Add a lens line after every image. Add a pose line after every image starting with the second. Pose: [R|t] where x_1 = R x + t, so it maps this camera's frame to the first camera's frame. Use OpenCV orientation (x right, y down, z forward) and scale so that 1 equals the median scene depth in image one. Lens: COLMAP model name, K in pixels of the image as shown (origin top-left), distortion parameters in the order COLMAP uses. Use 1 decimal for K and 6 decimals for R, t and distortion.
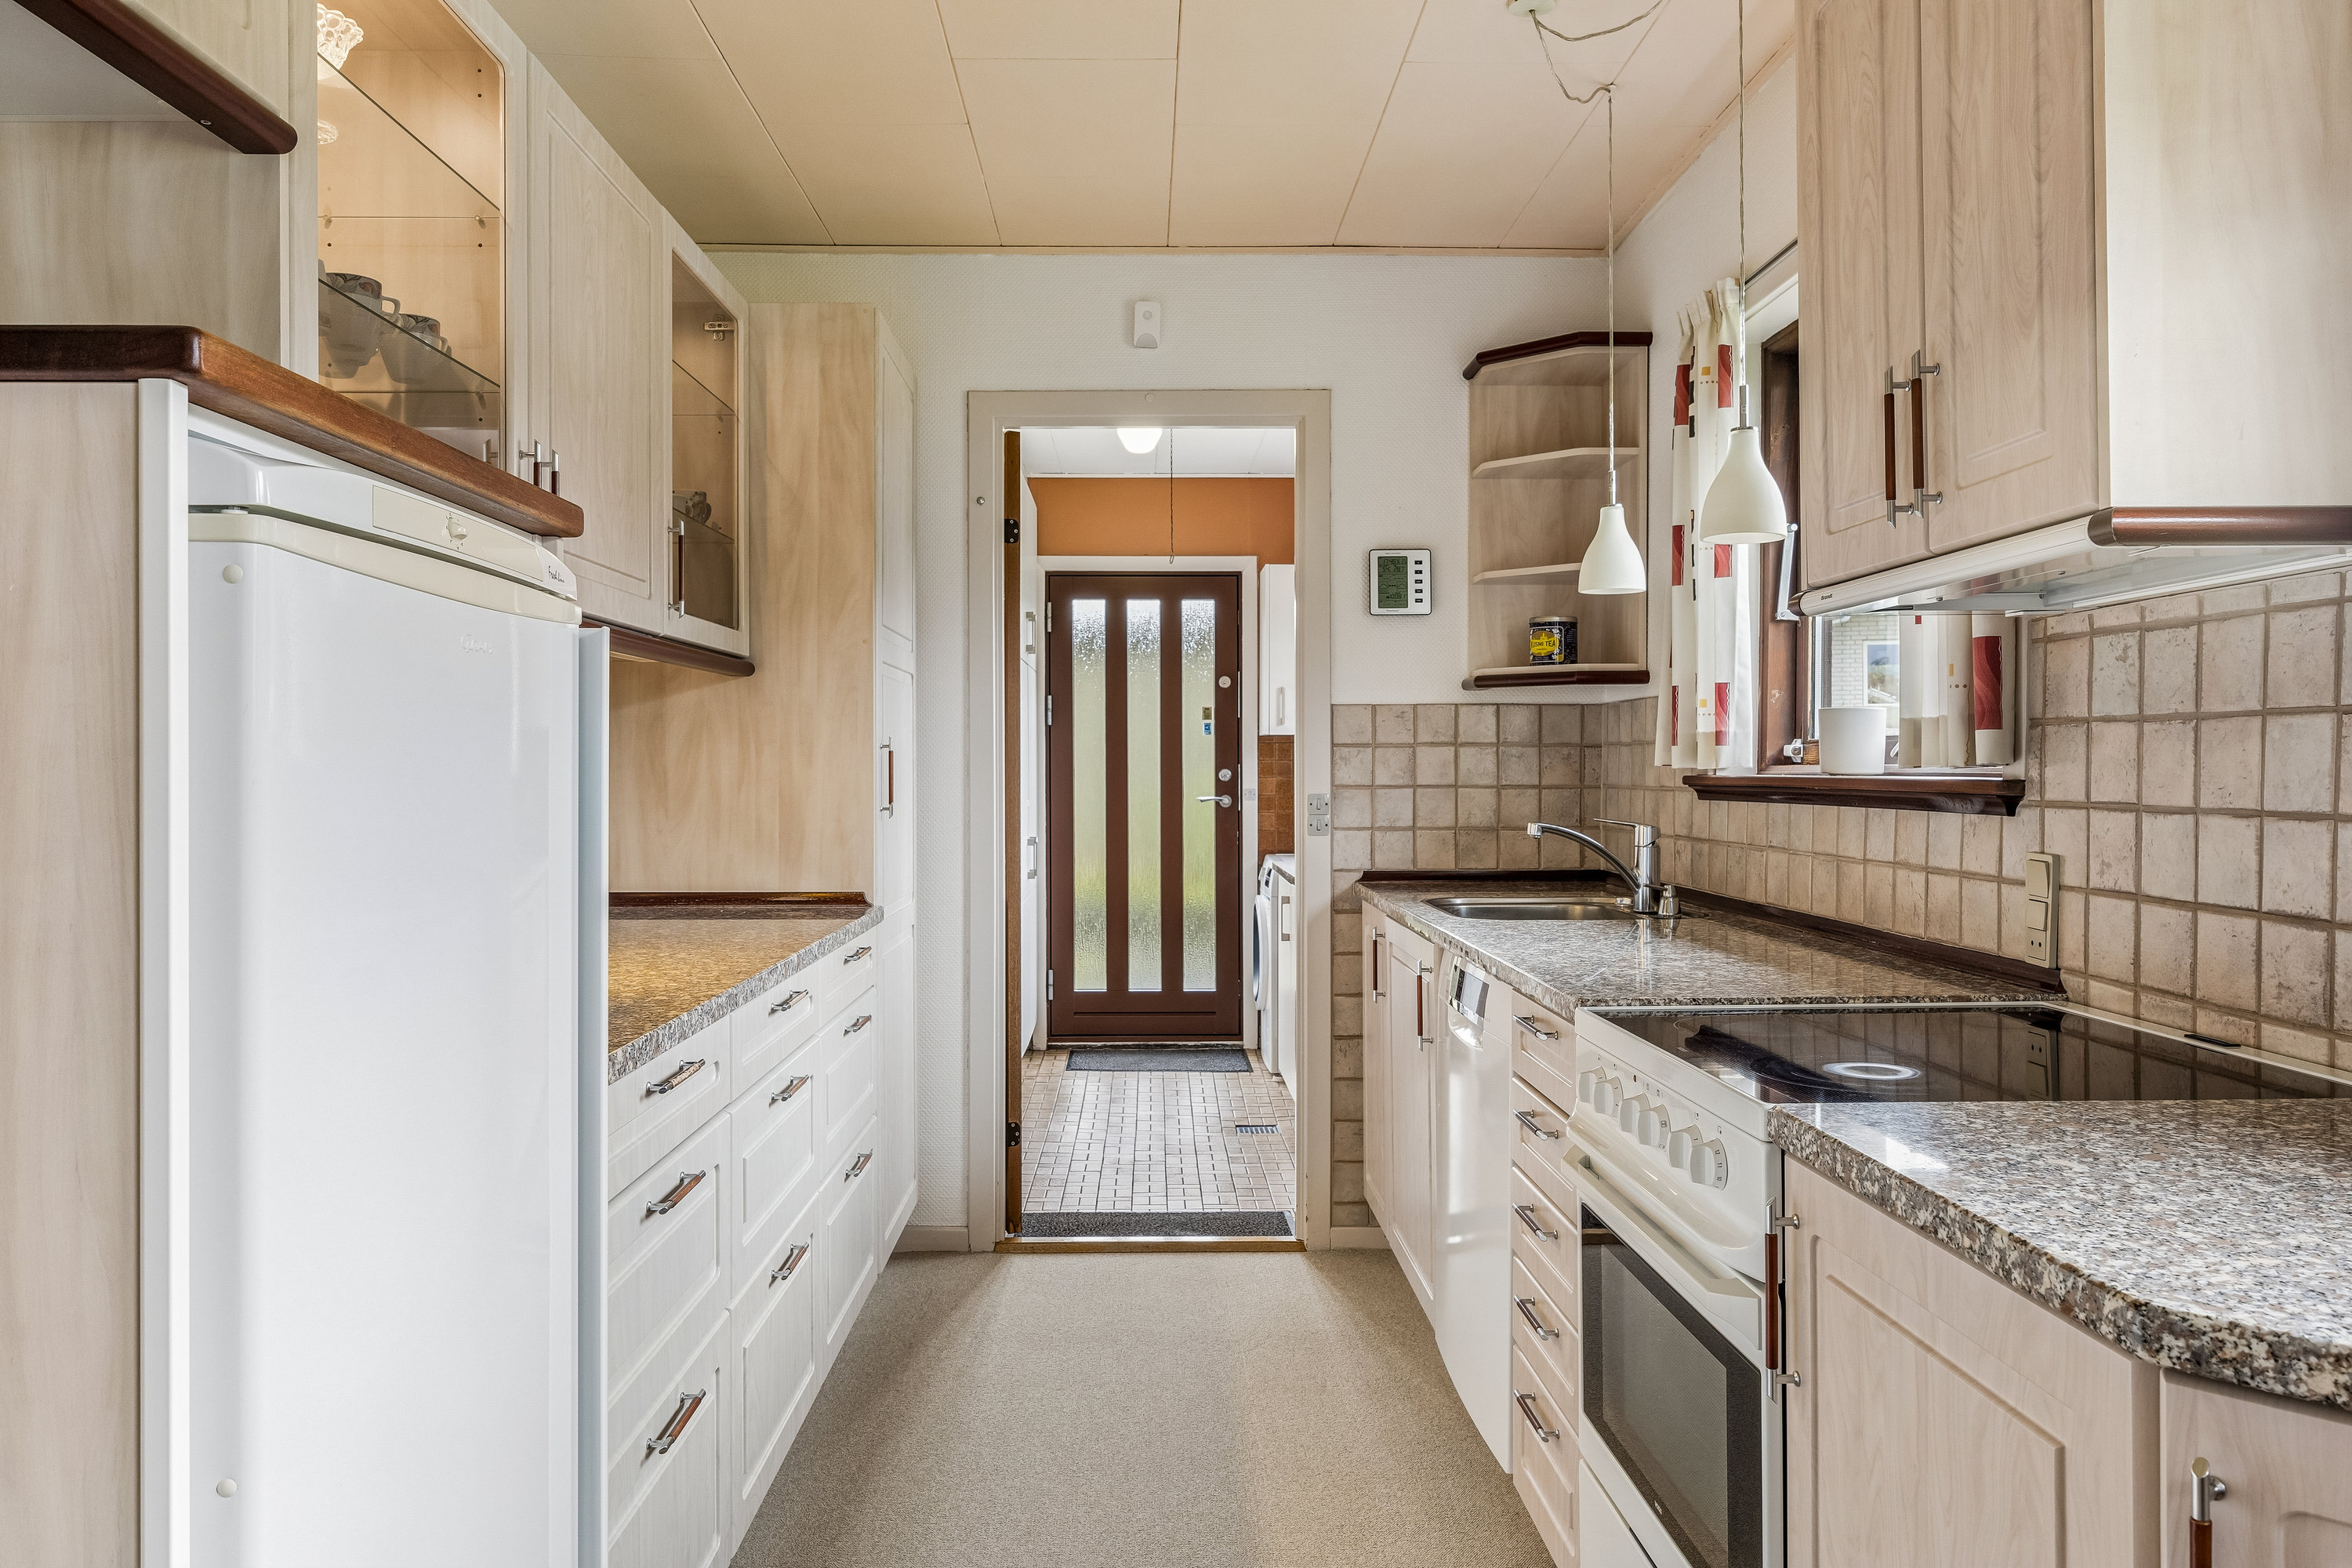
lens RADIAL K [[1705.7, 0, 1172.9], [0, 1705.7, 778.3], [0, 0, 1]] dist [-0.006833, 0.015842]
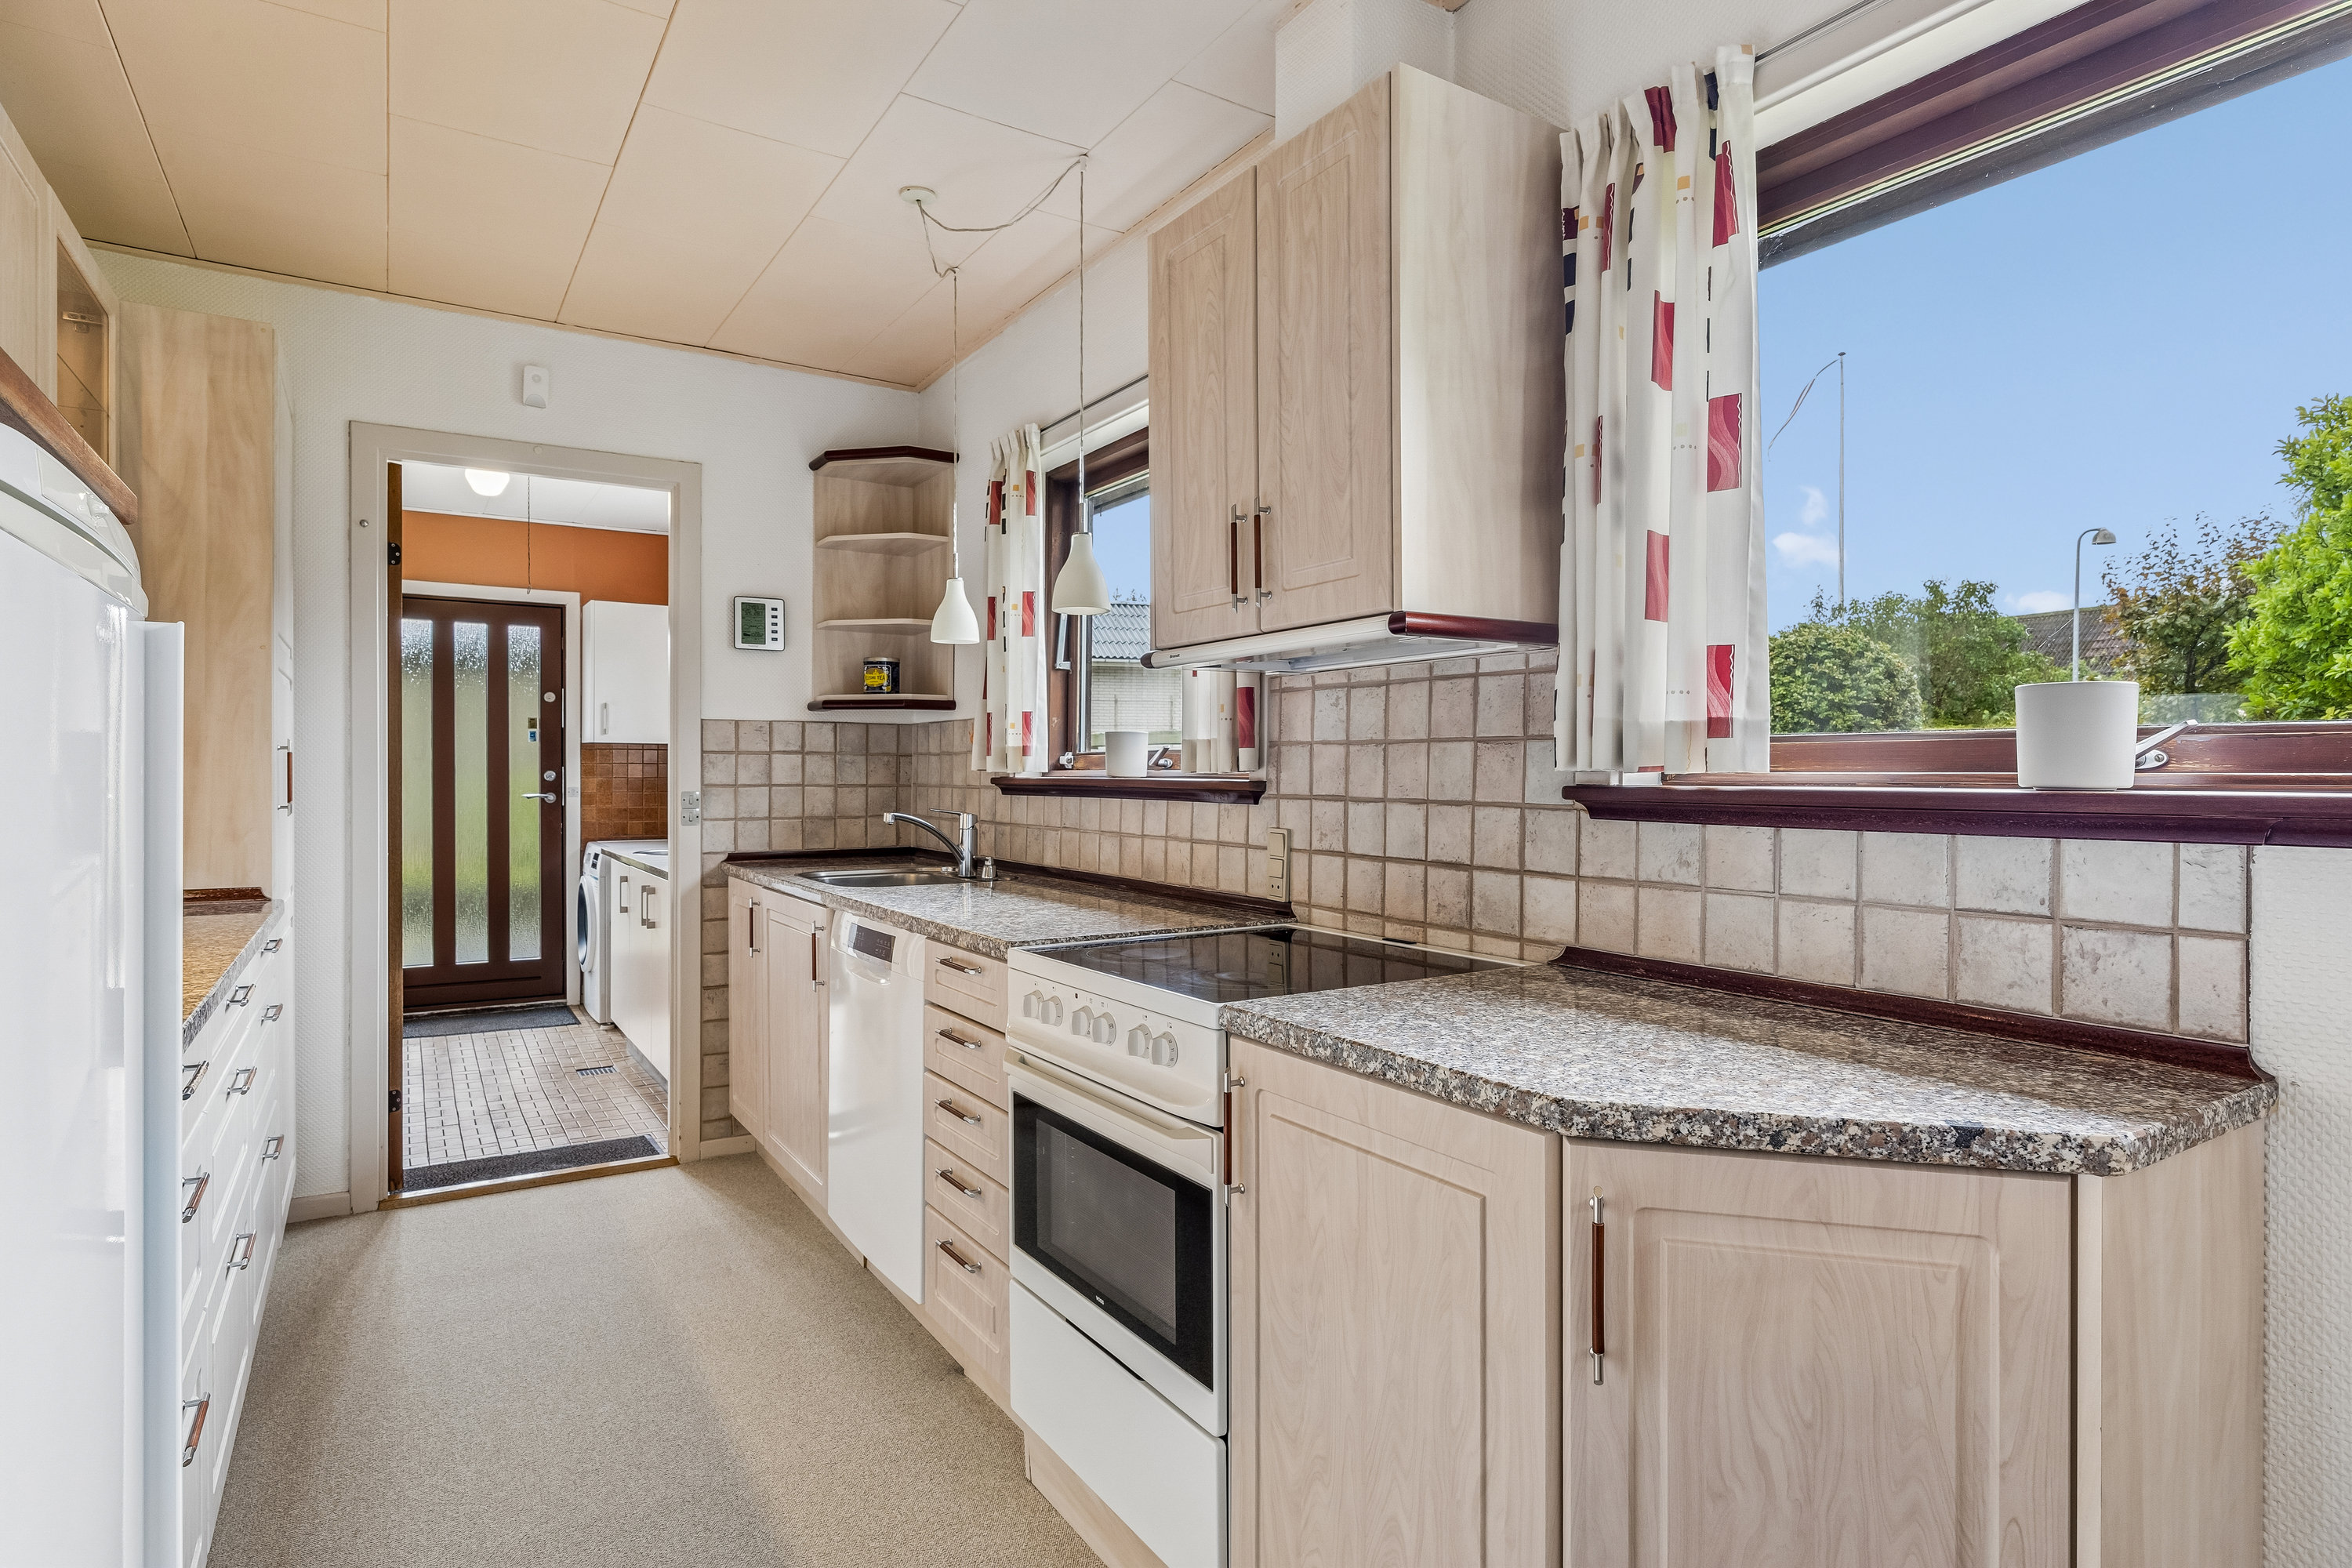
lens RADIAL K [[1265.6, 0, 1180.1], [0, 1265.6, 782.5], [0, 0, 1]] dist [0.002030, 0.000033]
pose [[0.851512, 0.000447, 0.524335, -0.114501], [-0.001936, 0.999996, 0.002291, -0.000156], [-0.524332, -0.002966, 0.851509, 0.045395]]
